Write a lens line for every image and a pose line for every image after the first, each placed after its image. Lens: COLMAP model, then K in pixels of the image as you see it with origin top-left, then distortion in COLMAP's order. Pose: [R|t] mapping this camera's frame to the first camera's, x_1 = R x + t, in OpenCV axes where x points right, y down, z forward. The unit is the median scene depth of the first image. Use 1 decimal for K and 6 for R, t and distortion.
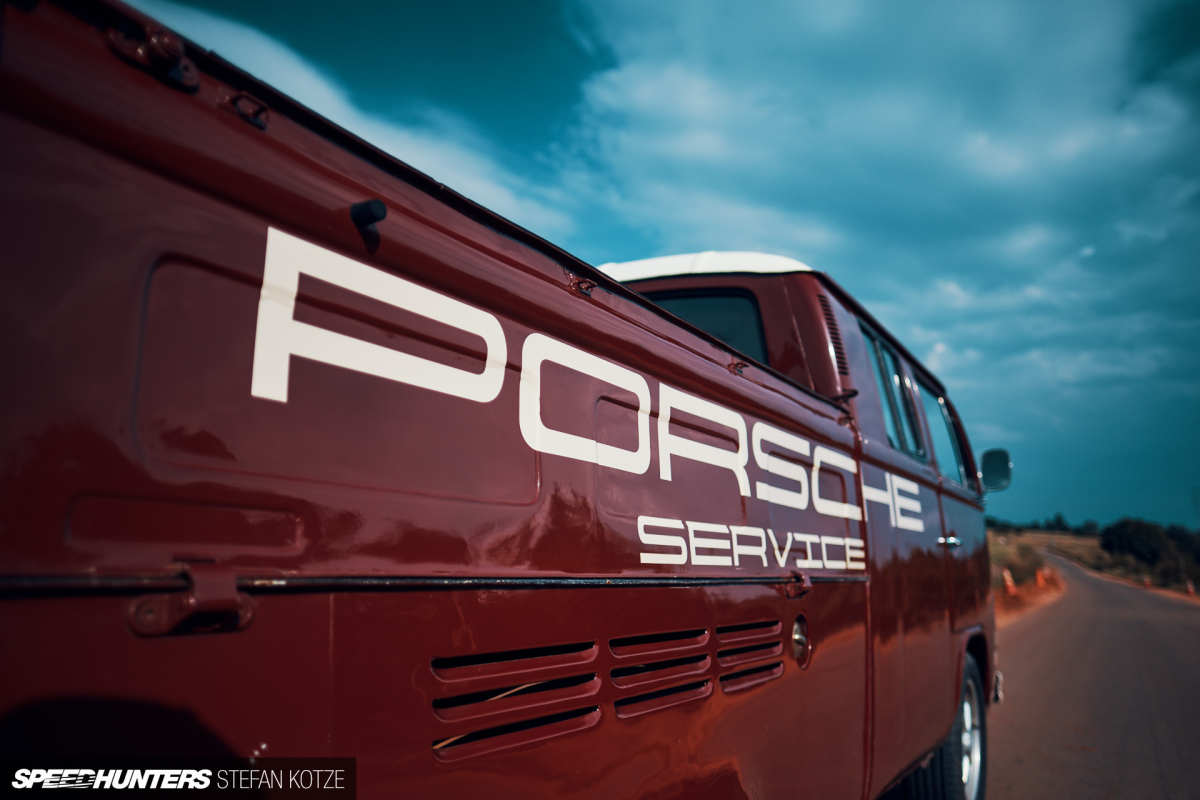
lens RADIAL K [[841.5, 0, 600.0], [0, 841.5, 400.0], [0, 0, 1]] dist [0.001697, 0.001175]
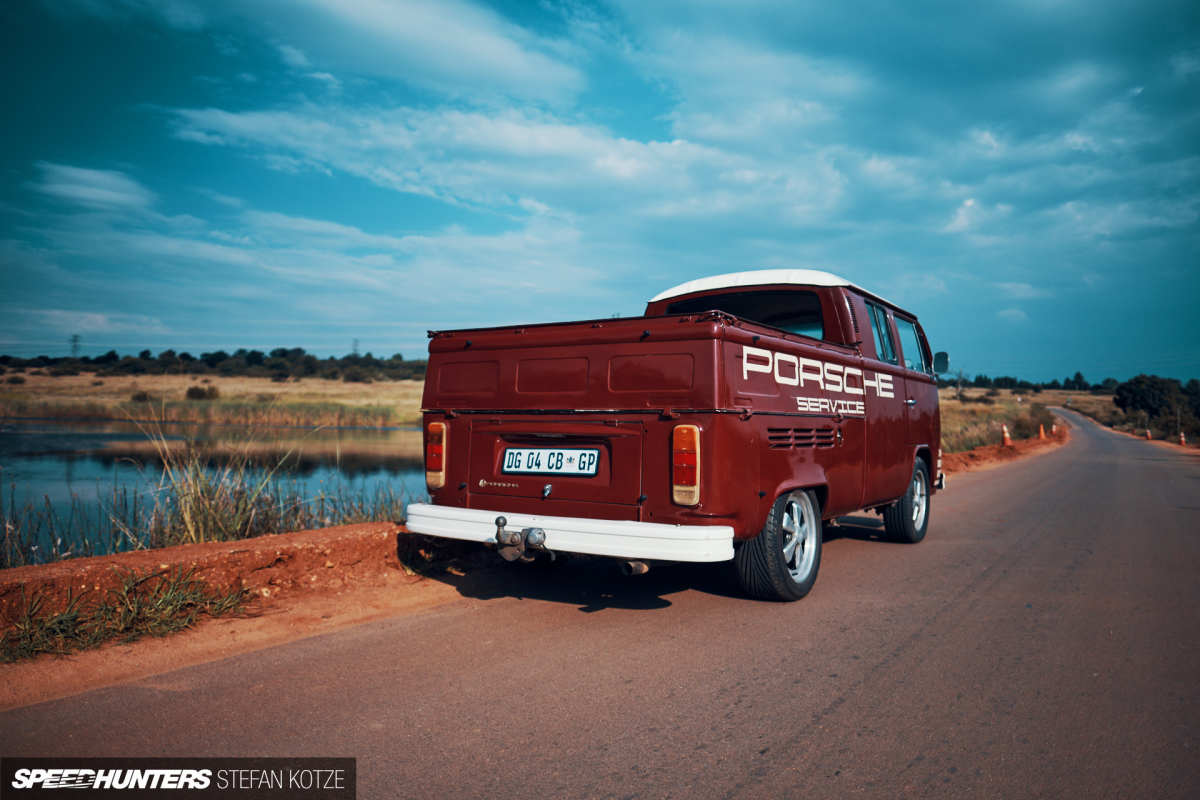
lens RADIAL K [[841.5, 0, 600.0], [0, 841.5, 400.0], [0, 0, 1]] dist [0.001697, 0.001175]
pose [[0.999324, -0.027690, -0.024166, -0.498027], [0.031032, 0.988025, 0.151140, -0.295181], [0.019691, -0.151788, 0.988217, -1.807261]]
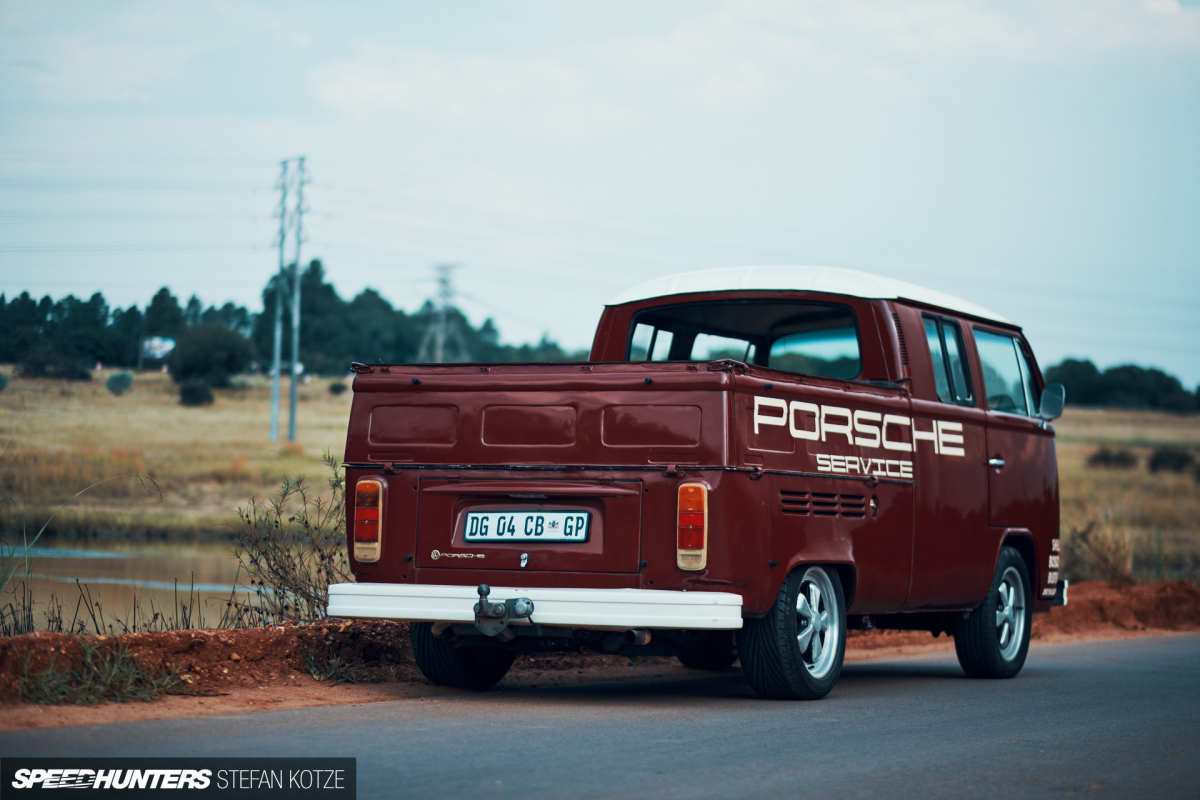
lens RADIAL K [[2865.4, 0, 600.0], [0, 2865.4, 400.0], [0, 0, 1]] dist [0.021205, -0.288367]
pose [[0.994532, -0.012660, 0.103657, -1.225846], [-0.001564, 0.990706, 0.136009, -0.992364], [-0.104416, -0.135427, 0.985270, -6.162105]]
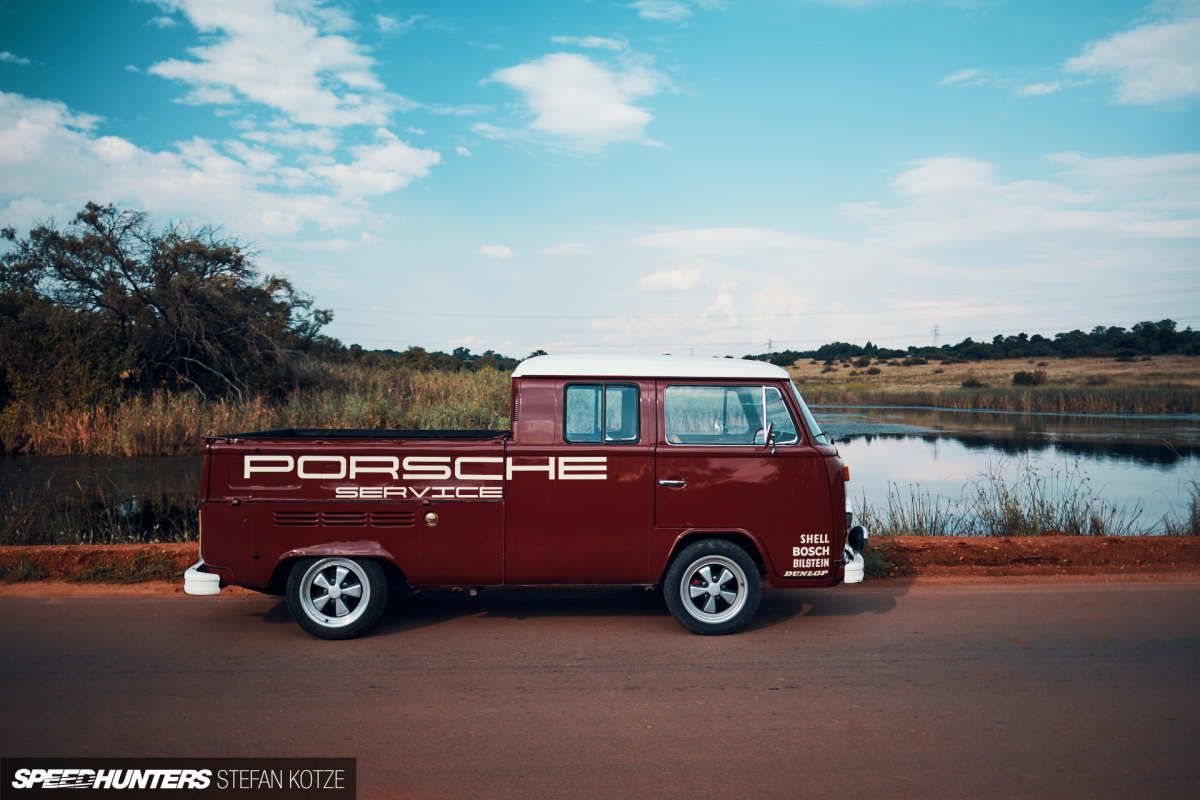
lens RADIAL K [[841.5, 0, 600.0], [0, 841.5, 400.0], [0, 0, 1]] dist [0.001697, 0.001175]
pose [[0.557337, -0.035116, -0.829543, 3.384221], [0.167151, 0.983395, 0.070673, -0.305528], [0.813287, -0.178047, 0.553953, -0.236890]]
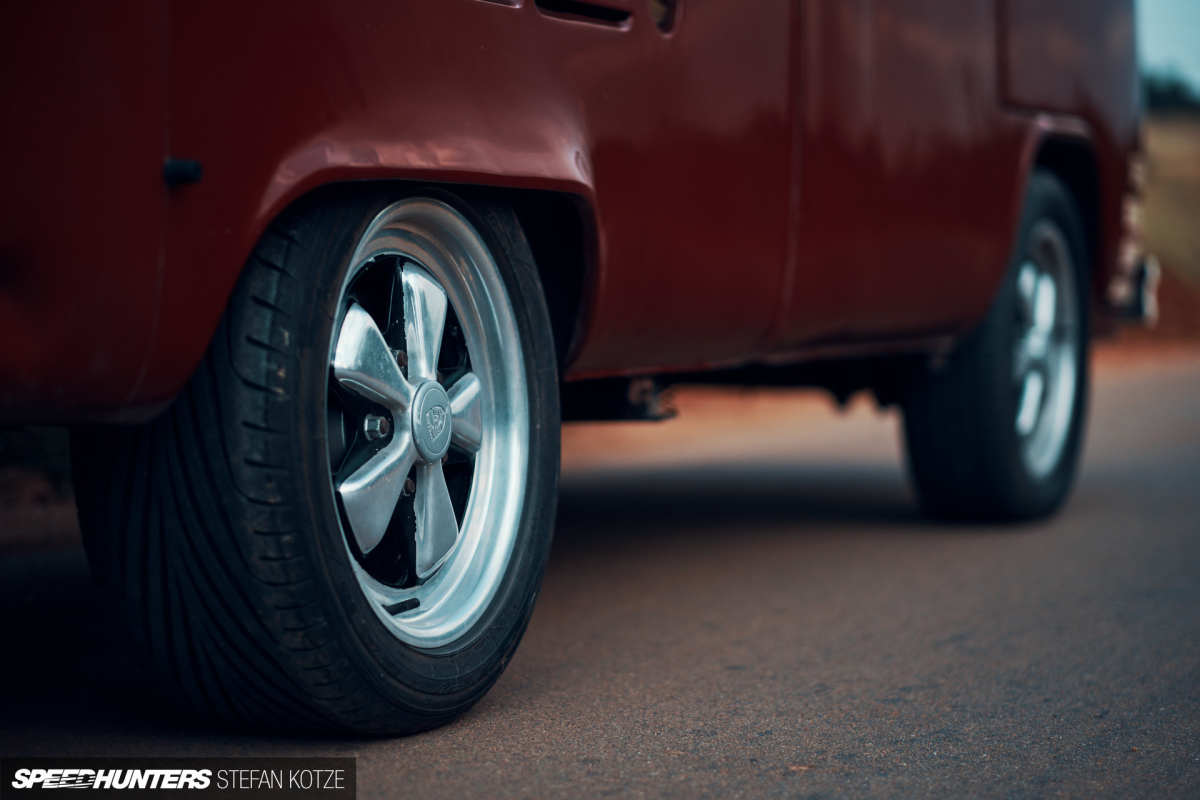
lens RADIAL K [[2865.4, 0, 600.0], [0, 2865.4, 400.0], [0, 0, 1]] dist [0.021205, -0.288367]
pose [[0.986874, -0.039196, 0.156661, -0.150979], [0.000986, 0.971542, 0.236866, 0.070476], [-0.161487, -0.233602, 0.958828, -1.080585]]
